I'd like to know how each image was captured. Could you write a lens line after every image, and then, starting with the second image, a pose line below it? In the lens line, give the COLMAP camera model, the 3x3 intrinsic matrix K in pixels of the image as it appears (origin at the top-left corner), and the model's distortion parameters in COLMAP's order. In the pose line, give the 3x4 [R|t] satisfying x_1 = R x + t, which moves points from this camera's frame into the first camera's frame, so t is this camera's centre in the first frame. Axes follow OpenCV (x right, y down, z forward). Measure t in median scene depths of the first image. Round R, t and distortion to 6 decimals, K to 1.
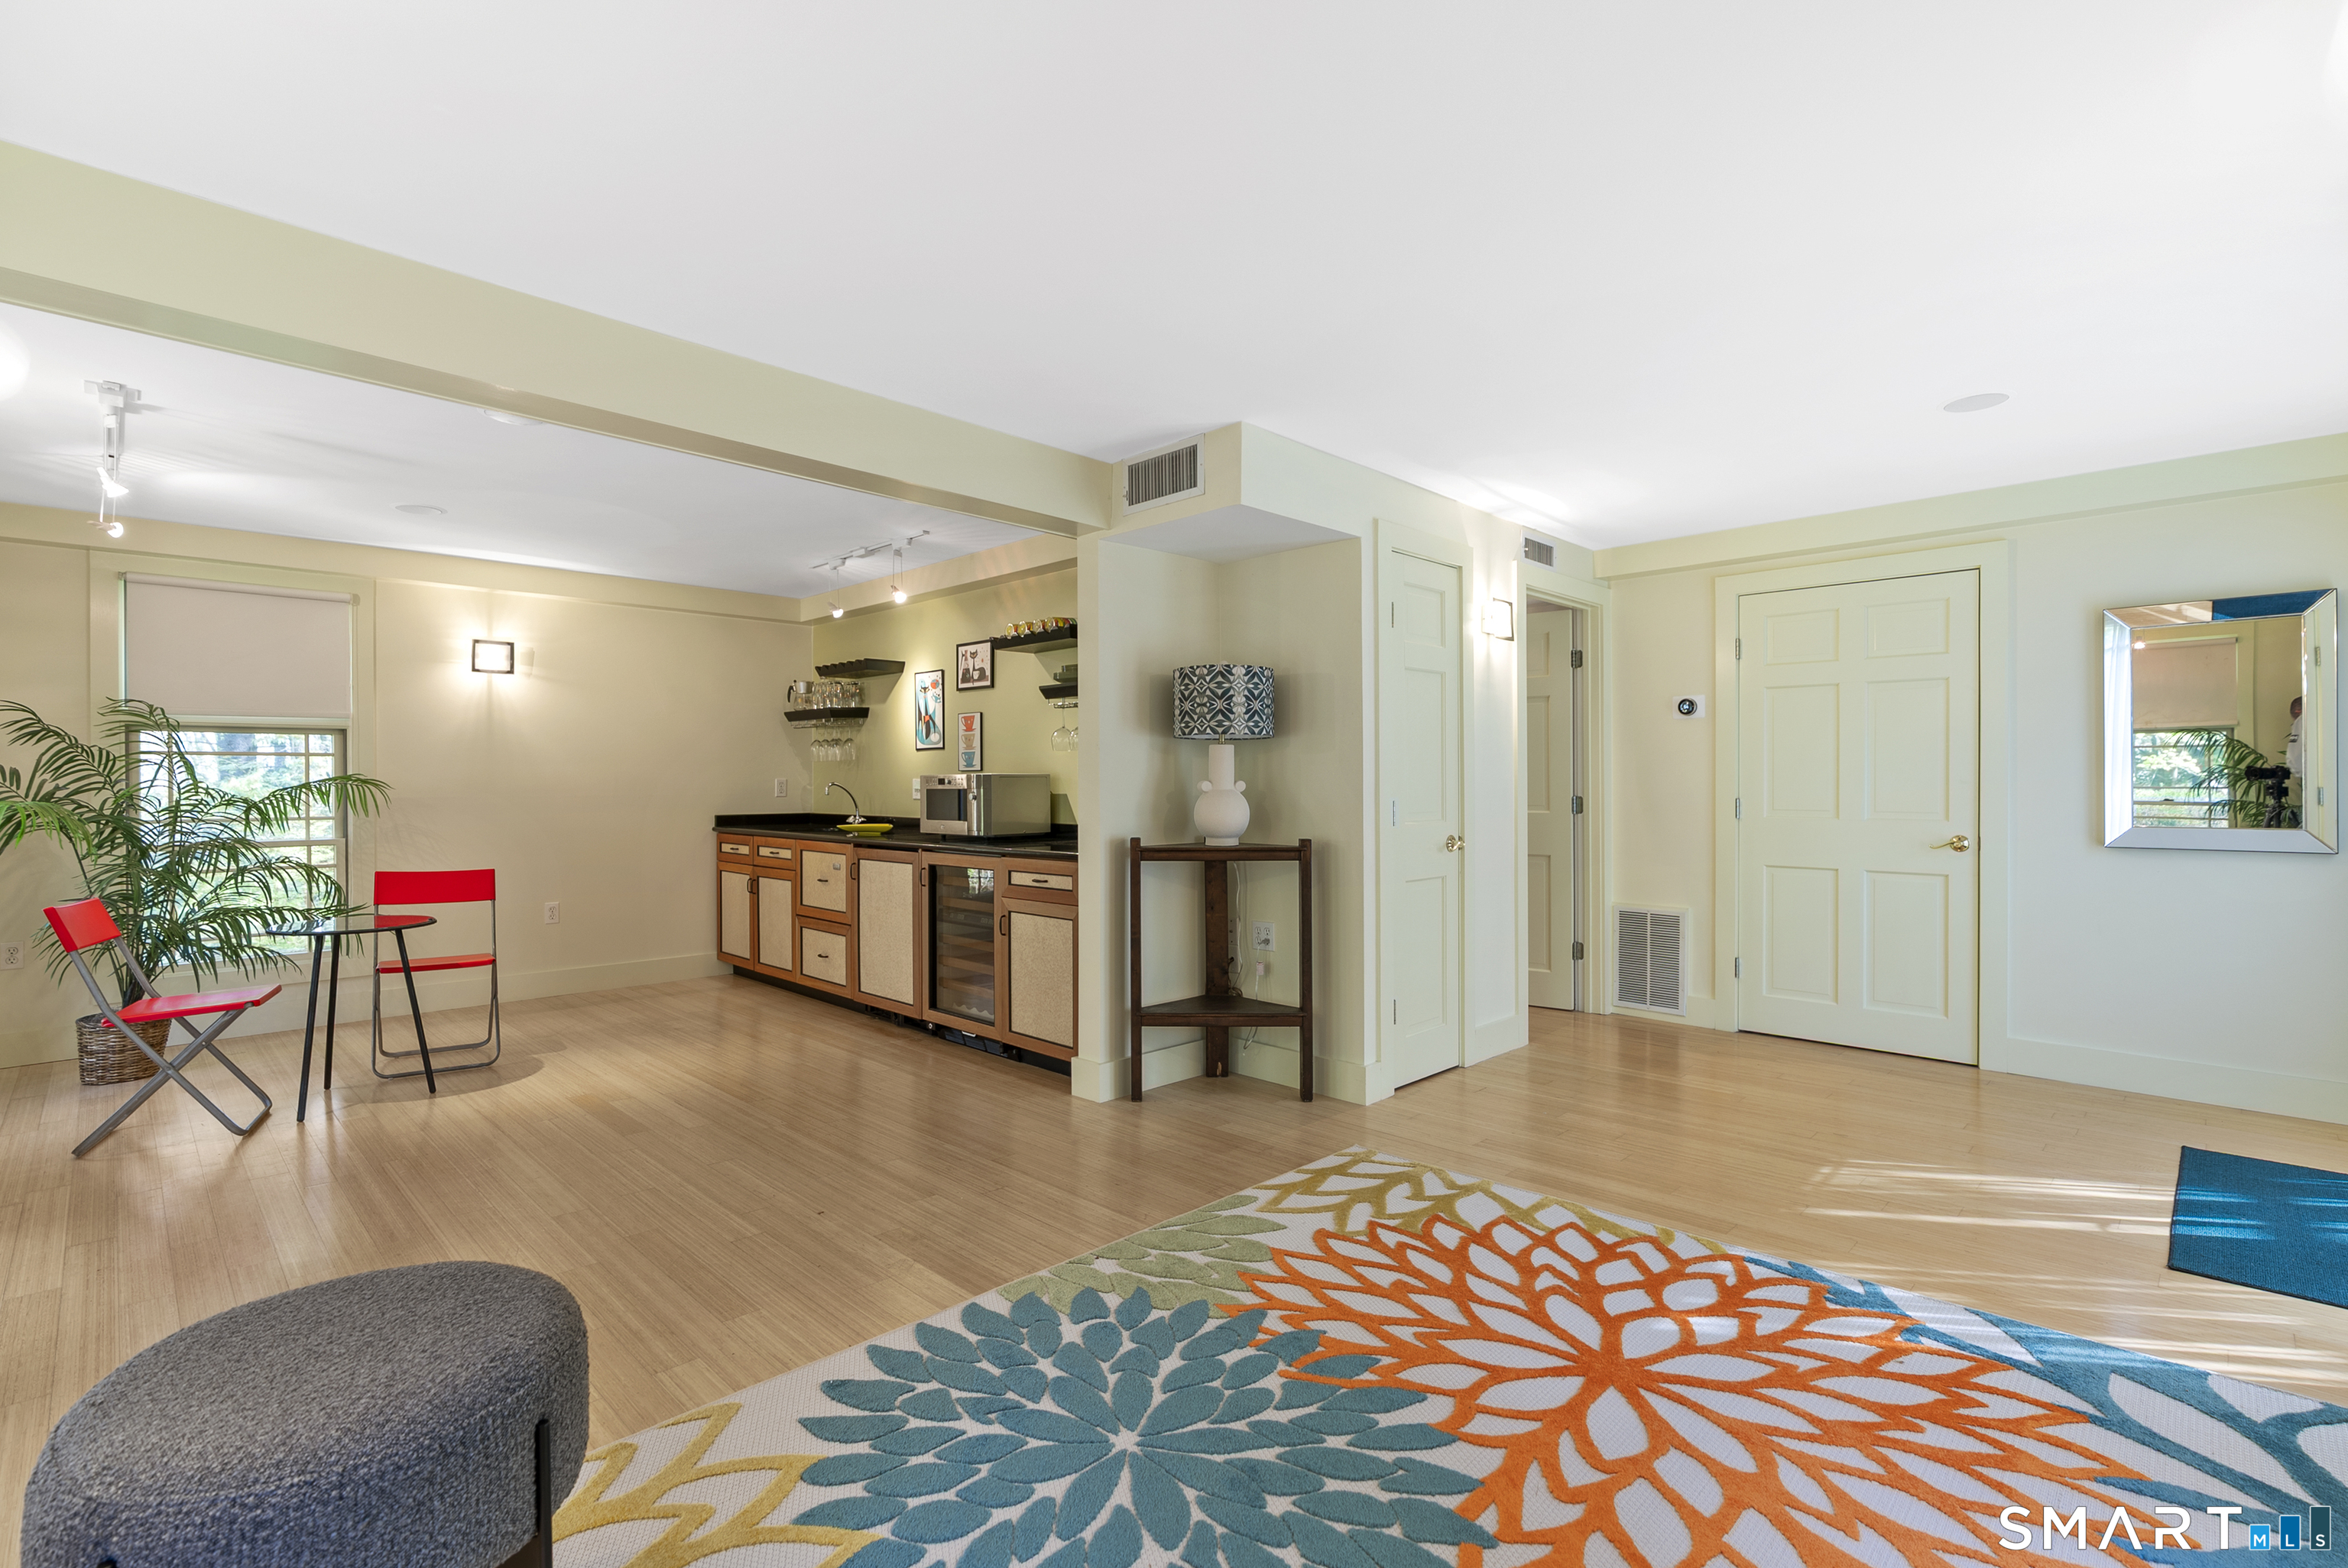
lens RADIAL K [[1070.8, 0, 1176.1], [0, 1070.8, 778.2], [0, 0, 1]] dist [-0.005488, 0.000078]
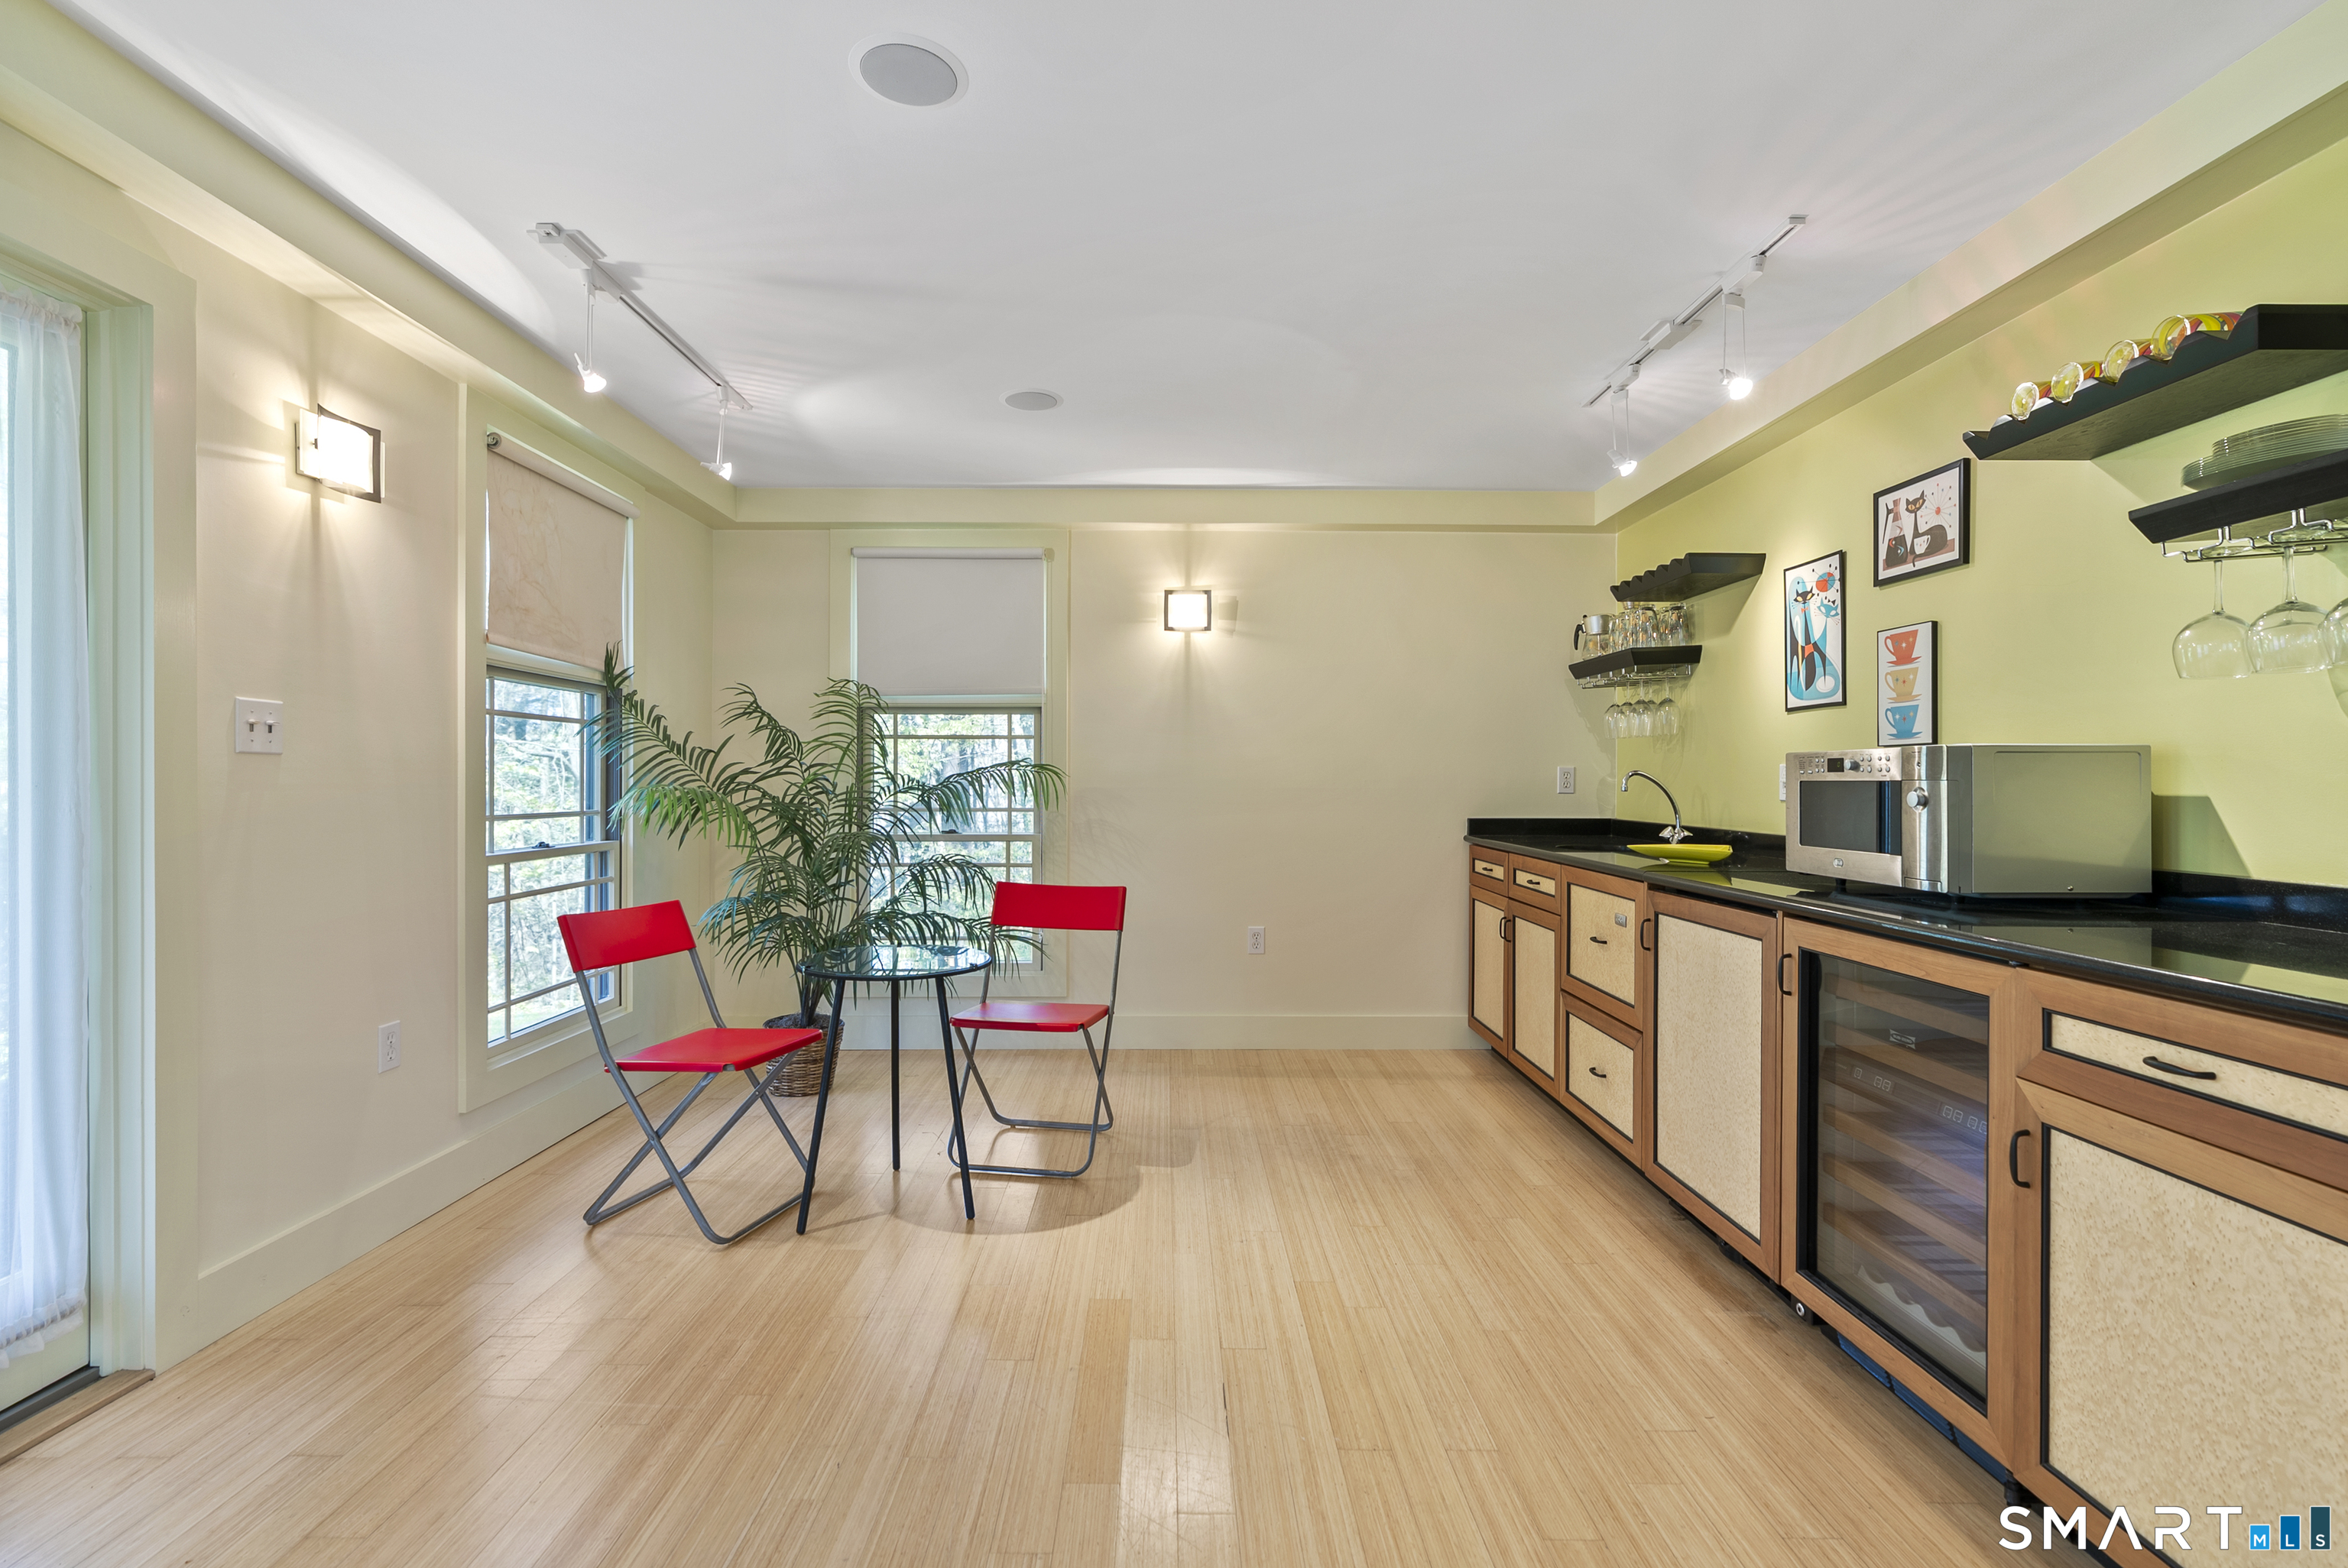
lens RADIAL K [[1070.8, 0, 1176.1], [0, 1070.8, 778.2], [0, 0, 1]] dist [-0.005488, 0.000078]
pose [[0.711637, 0.005018, -0.702529, -0.096121], [-0.002437, 0.999986, 0.004674, 0.007267], [0.702543, -0.001614, 0.711640, 0.464822]]
